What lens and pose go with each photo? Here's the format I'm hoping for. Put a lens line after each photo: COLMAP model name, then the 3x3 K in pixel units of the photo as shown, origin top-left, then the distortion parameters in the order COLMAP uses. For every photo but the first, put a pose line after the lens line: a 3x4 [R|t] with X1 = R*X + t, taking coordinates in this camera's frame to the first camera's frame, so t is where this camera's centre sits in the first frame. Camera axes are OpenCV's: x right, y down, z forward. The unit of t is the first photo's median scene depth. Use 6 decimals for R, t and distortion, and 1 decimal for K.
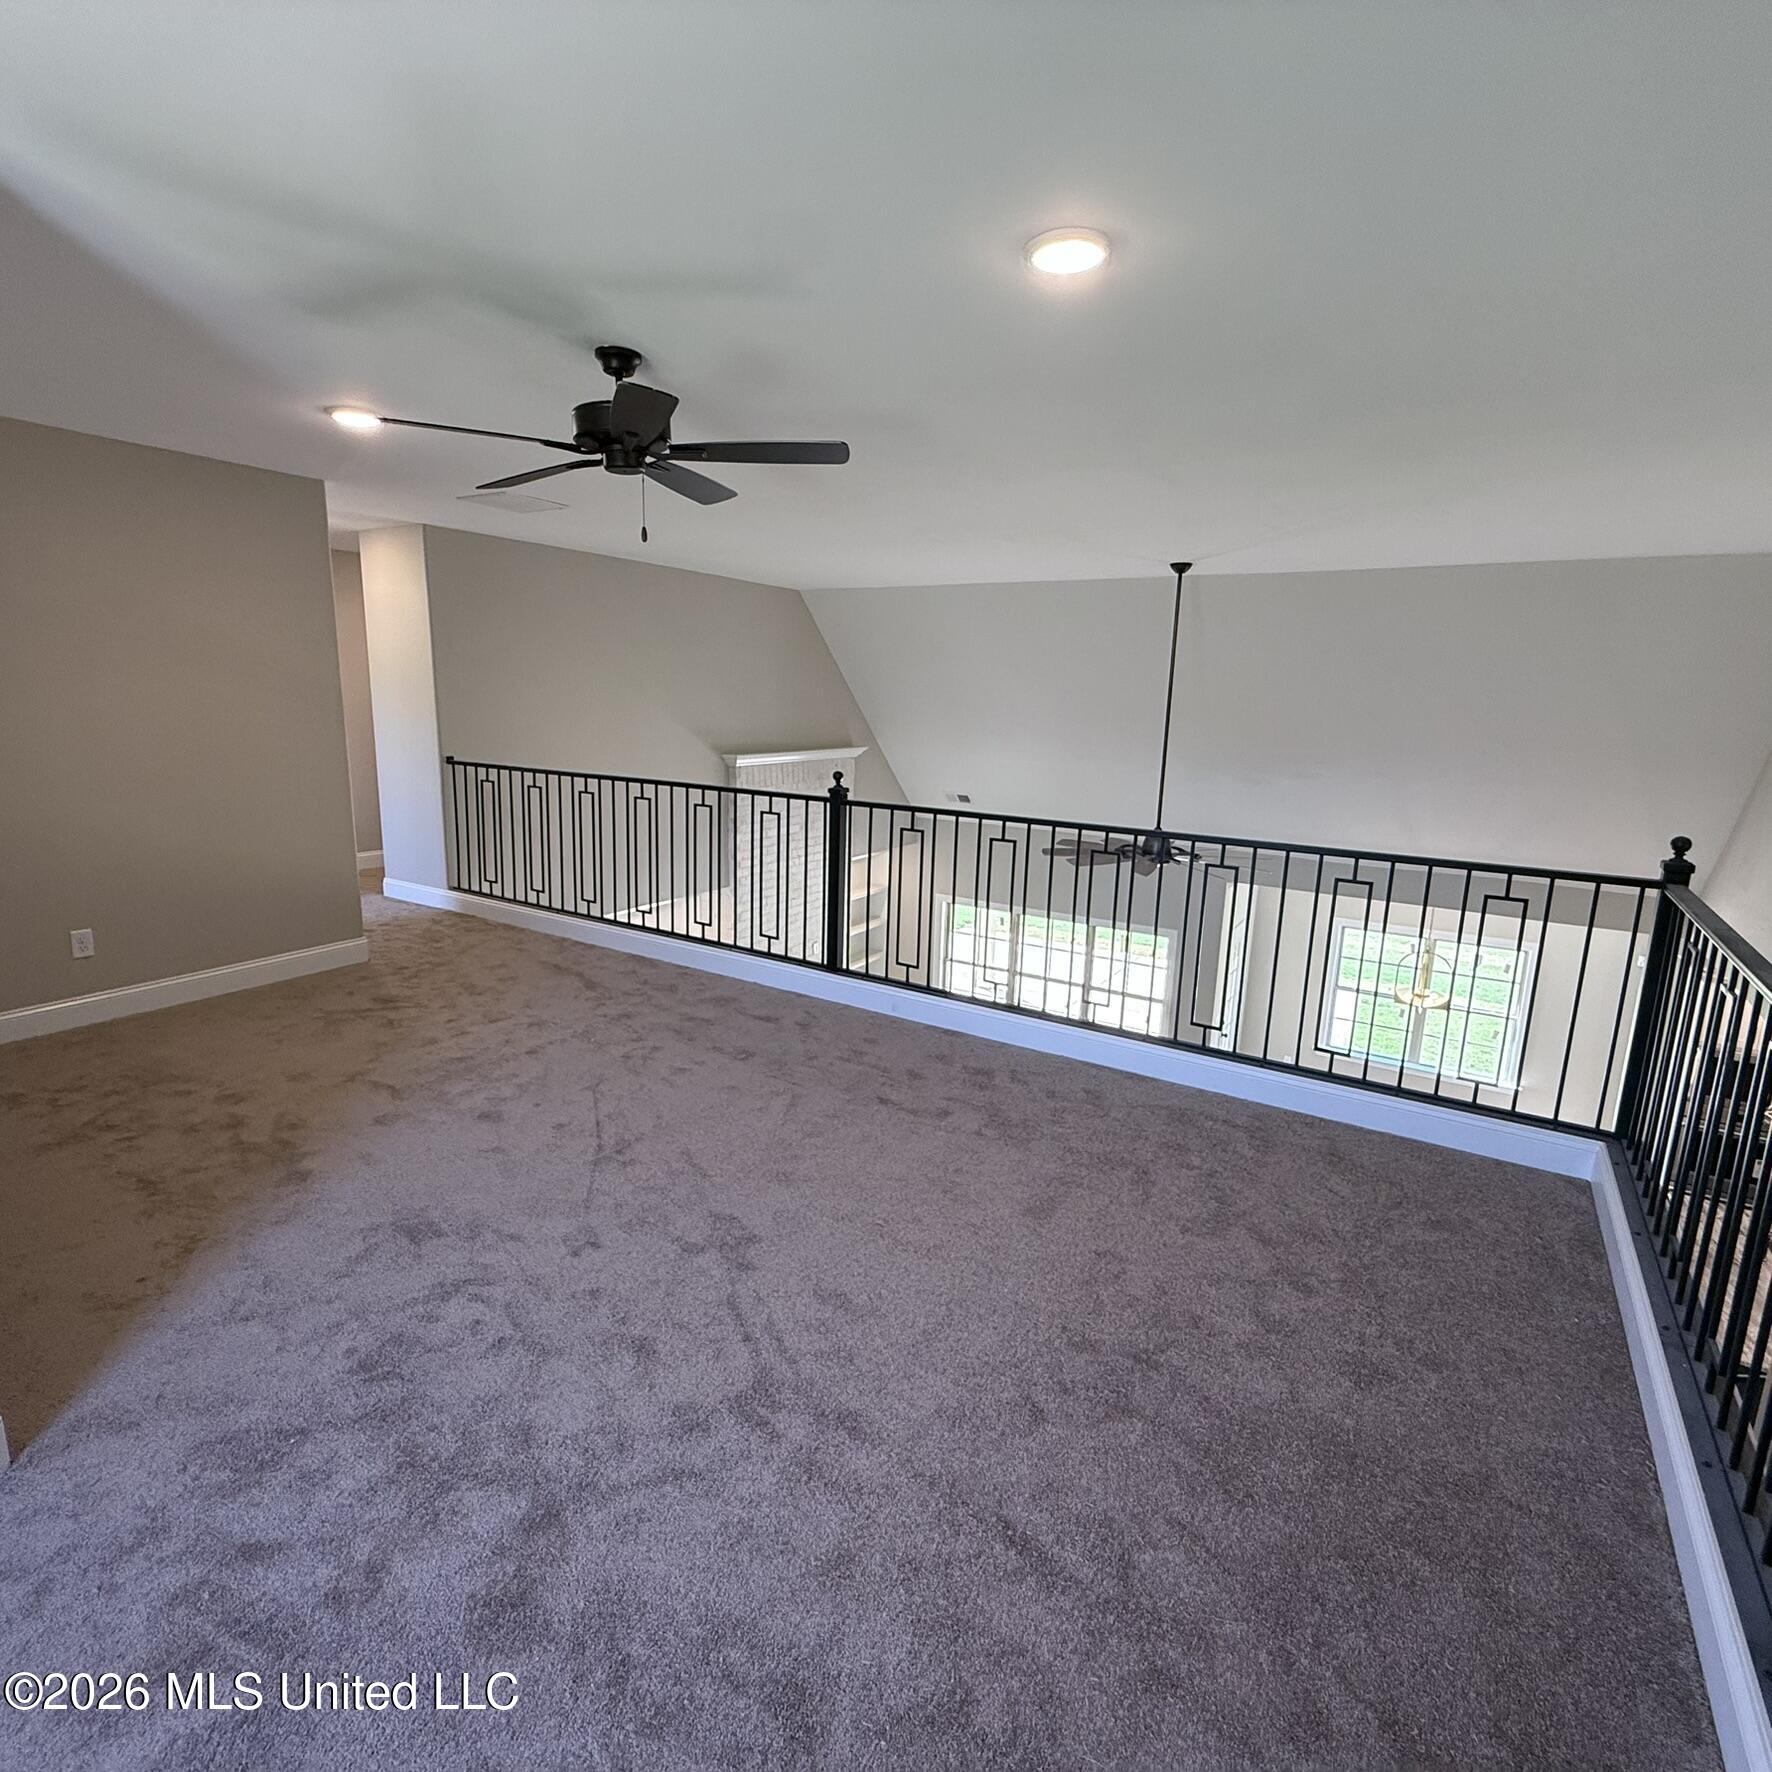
lens RADIAL K [[938.1, 0, 878.1], [0, 938.1, 879.9], [0, 0, 1]] dist [-0.000196, 0.001272]
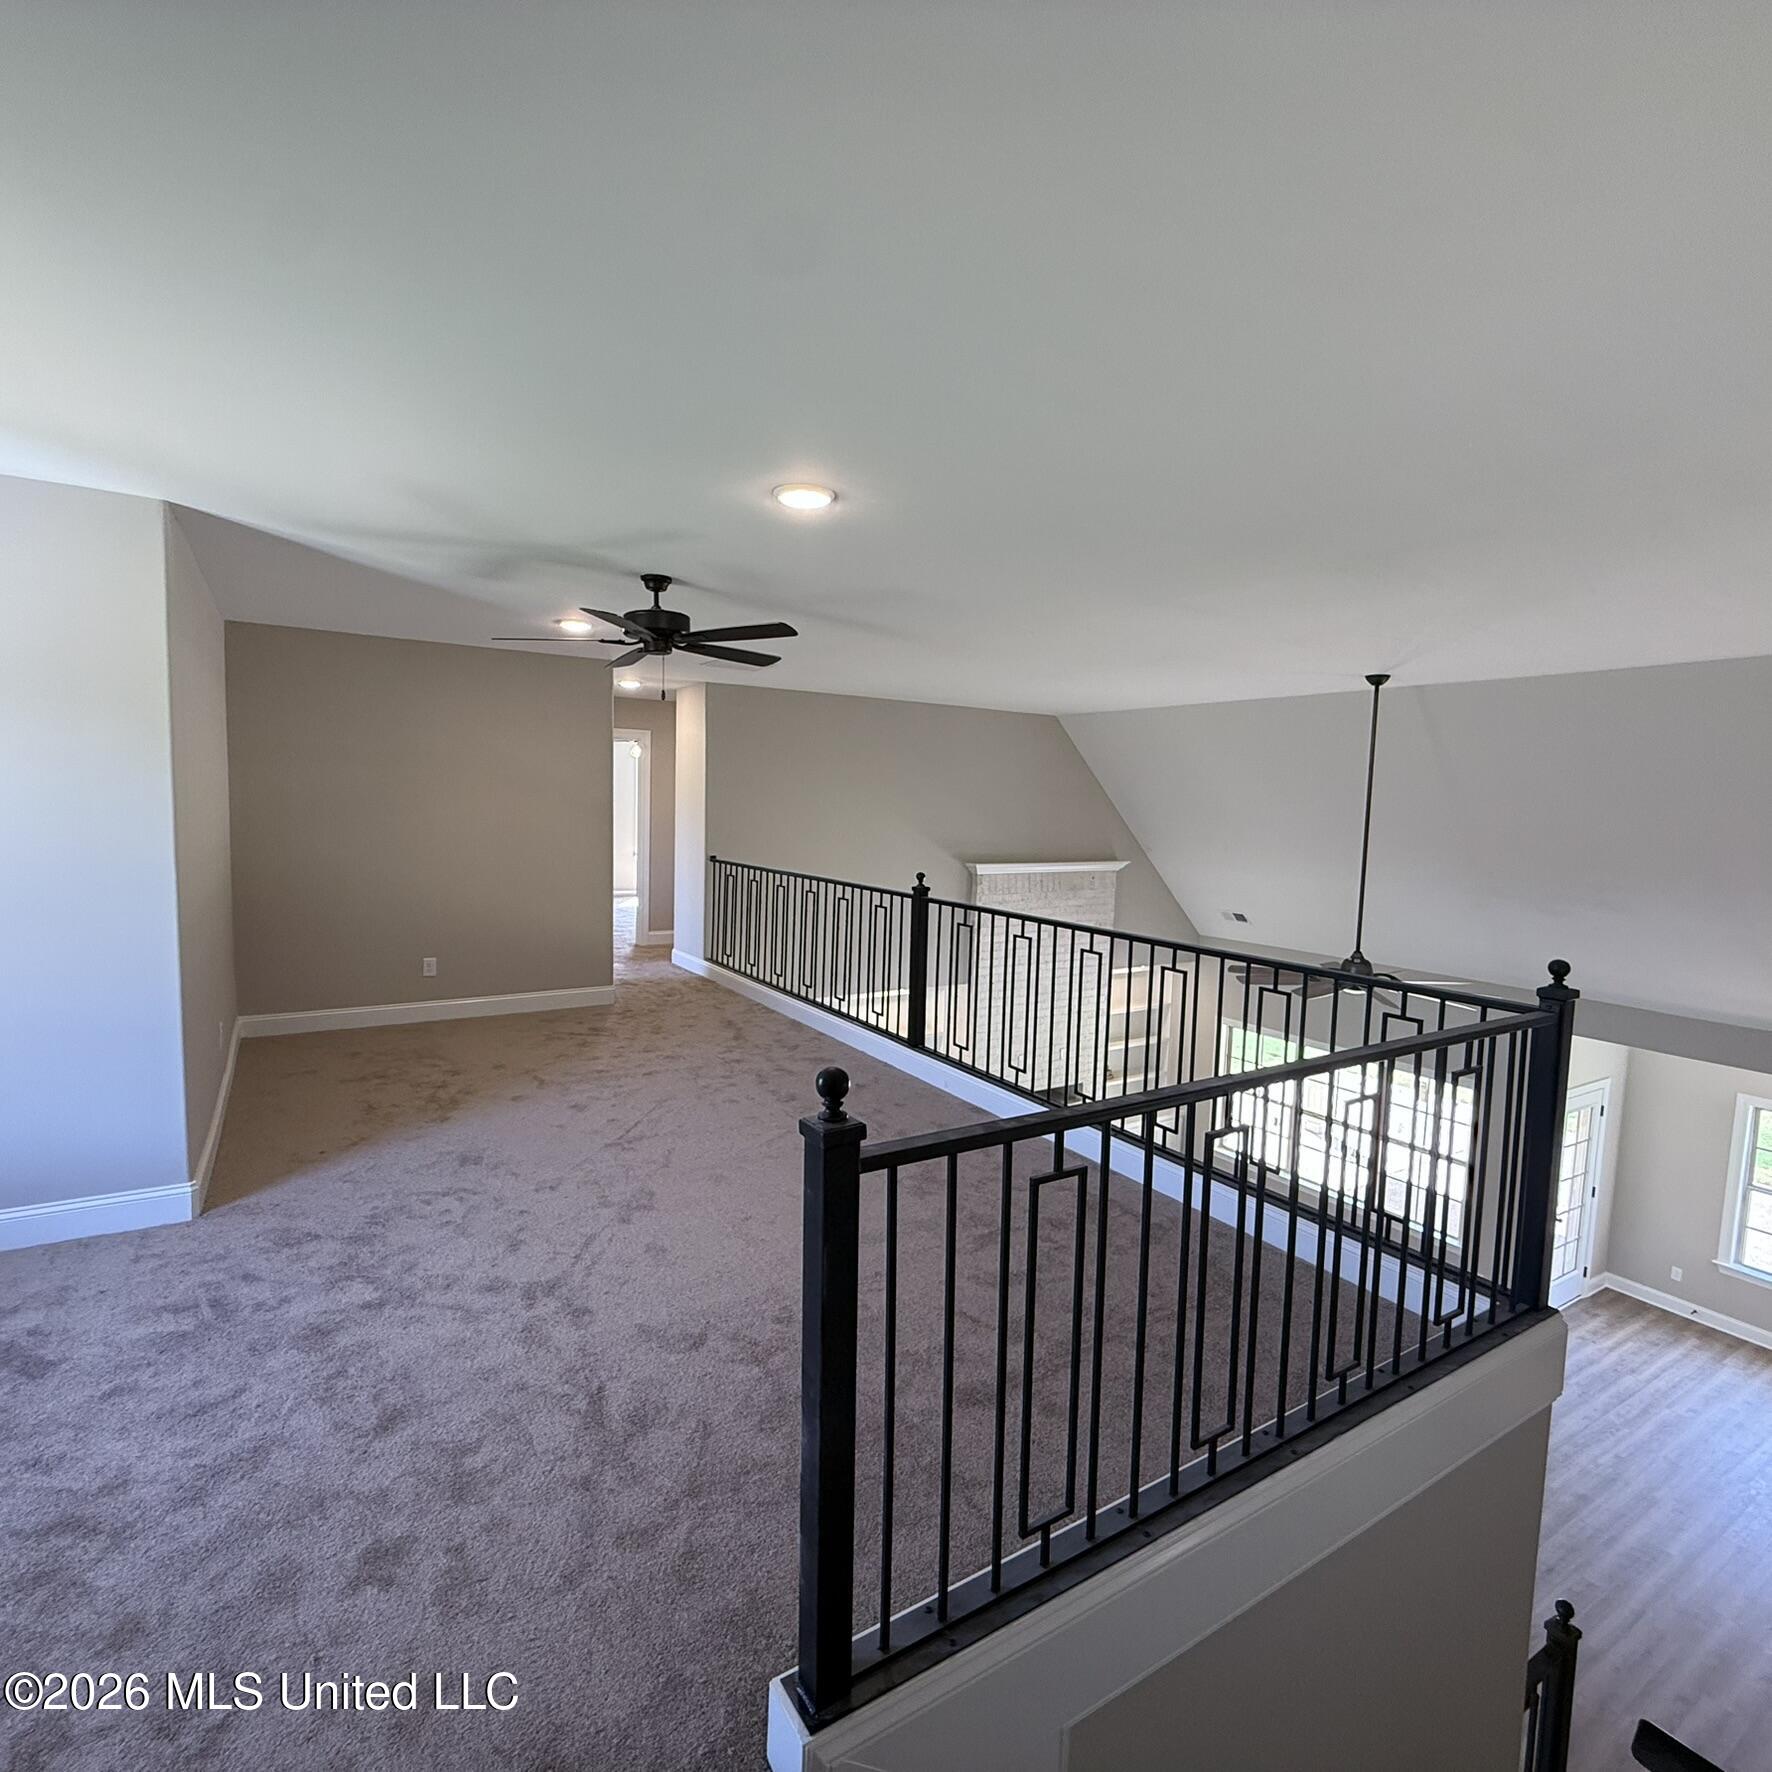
lens RADIAL K [[938.1, 0, 878.1], [0, 938.1, 879.9], [0, 0, 1]] dist [-0.000196, 0.001272]
pose [[0.901095, 0.035792, -0.432142, 0.452285], [-0.088724, 0.990722, -0.102950, 0.019749], [0.424448, 0.131110, 0.895910, -0.071778]]
